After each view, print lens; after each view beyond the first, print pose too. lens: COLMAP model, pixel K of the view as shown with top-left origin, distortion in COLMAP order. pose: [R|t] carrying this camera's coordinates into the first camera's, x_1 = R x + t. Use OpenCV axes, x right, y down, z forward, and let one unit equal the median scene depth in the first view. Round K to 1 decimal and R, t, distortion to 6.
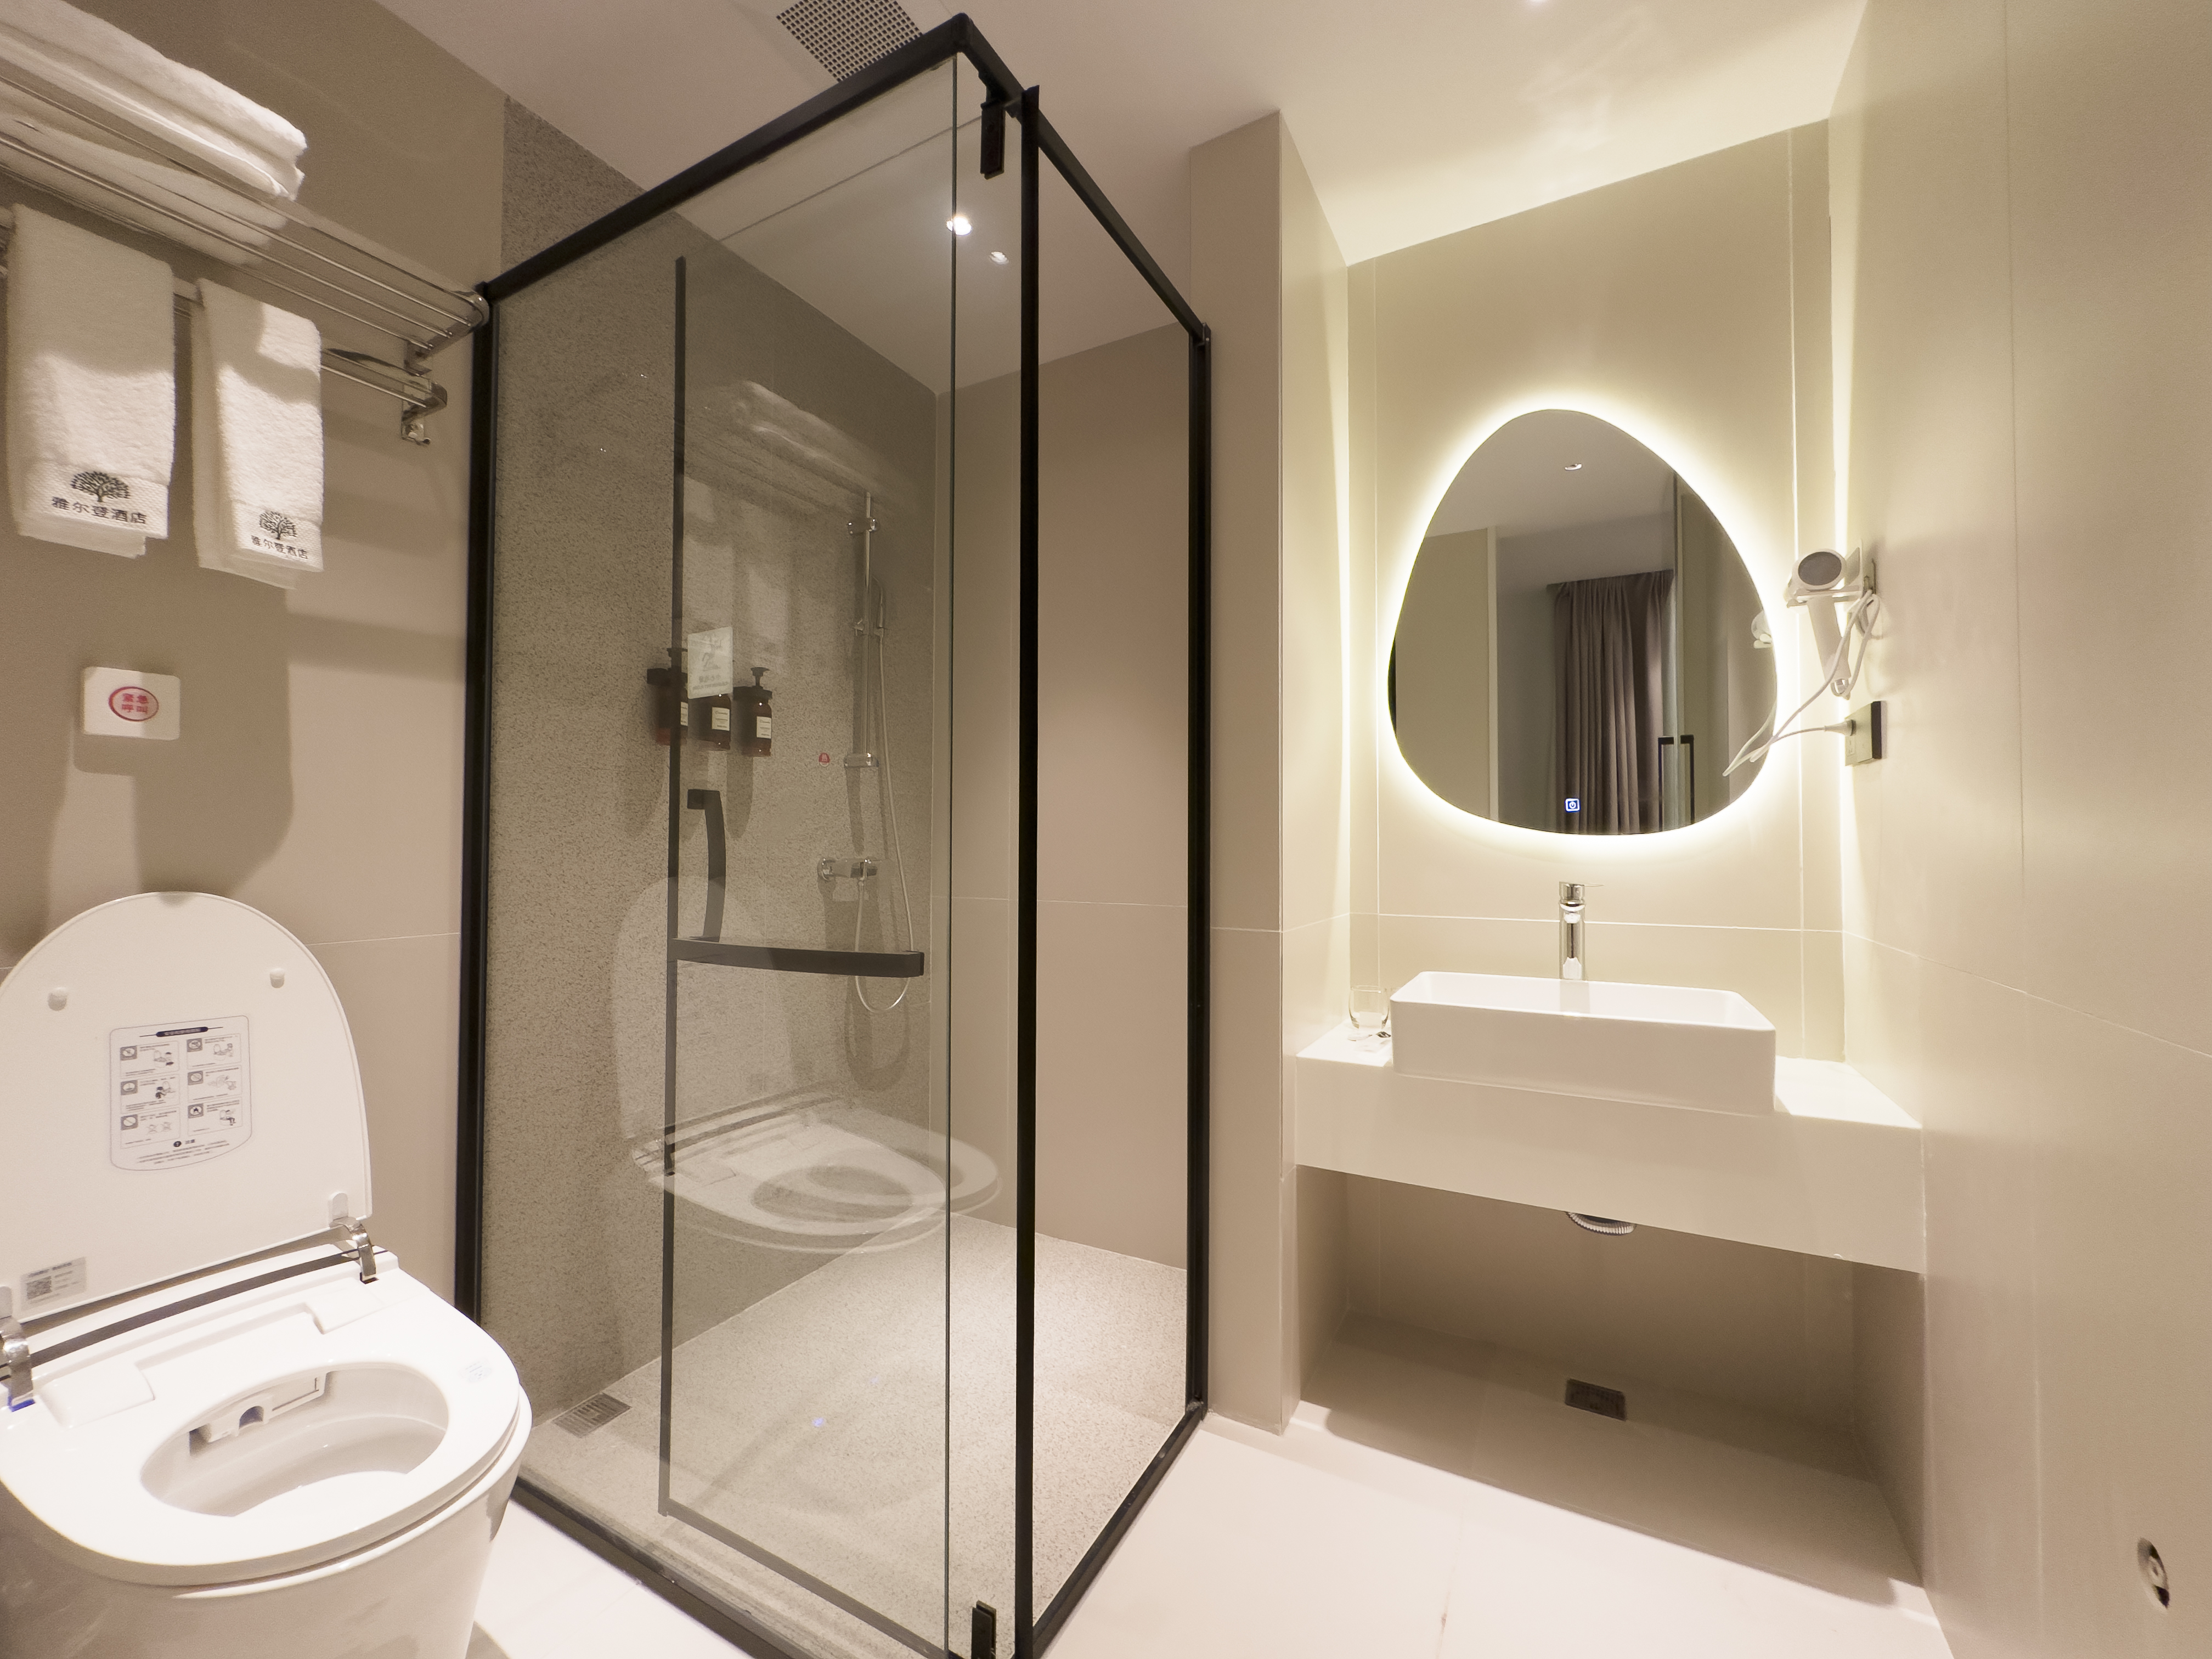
lens RADIAL K [[892.3, 0, 1106.0], [0, 892.3, 829.5], [0, 0, 1]] dist [-0.001459, 0.000488]
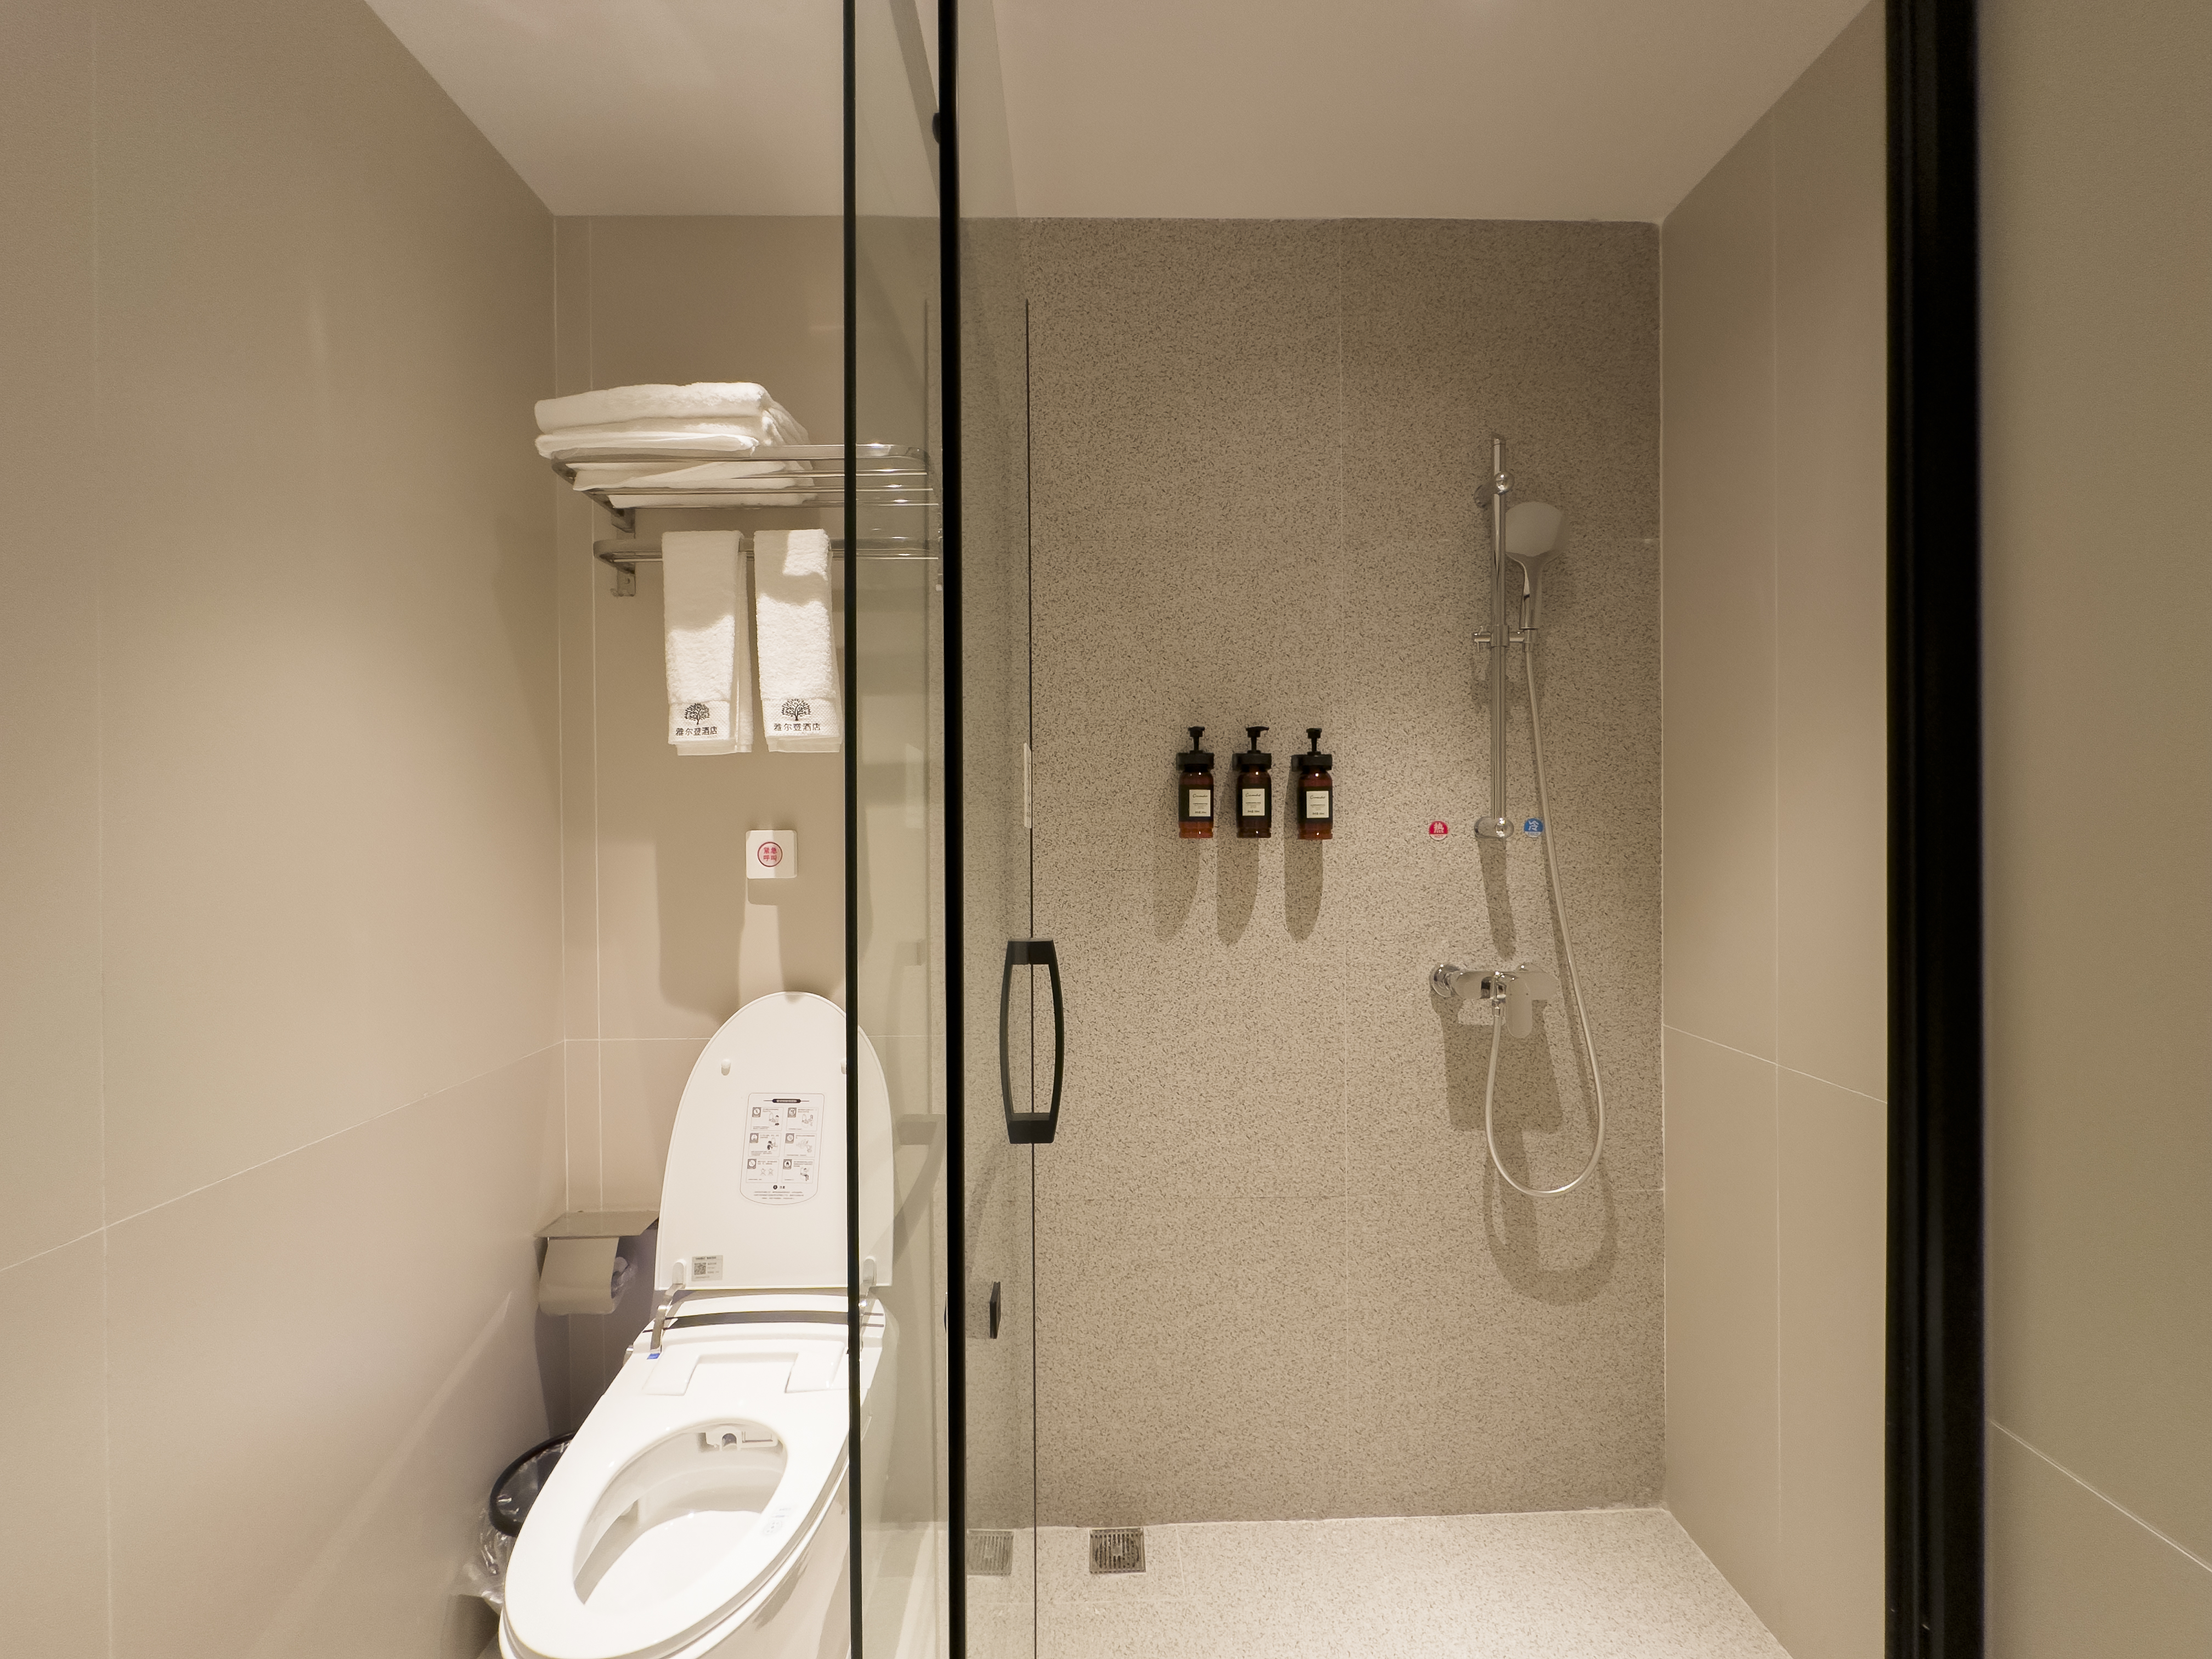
lens RADIAL K [[892.3, 0, 1106.0], [0, 892.3, 829.5], [0, 0, 1]] dist [-0.001459, 0.000488]
pose [[0.493172, -0.003089, -0.869926, 0.353815], [0.025506, 0.999615, 0.010911, -0.178351], [0.869558, -0.027569, 0.493061, 0.761962]]
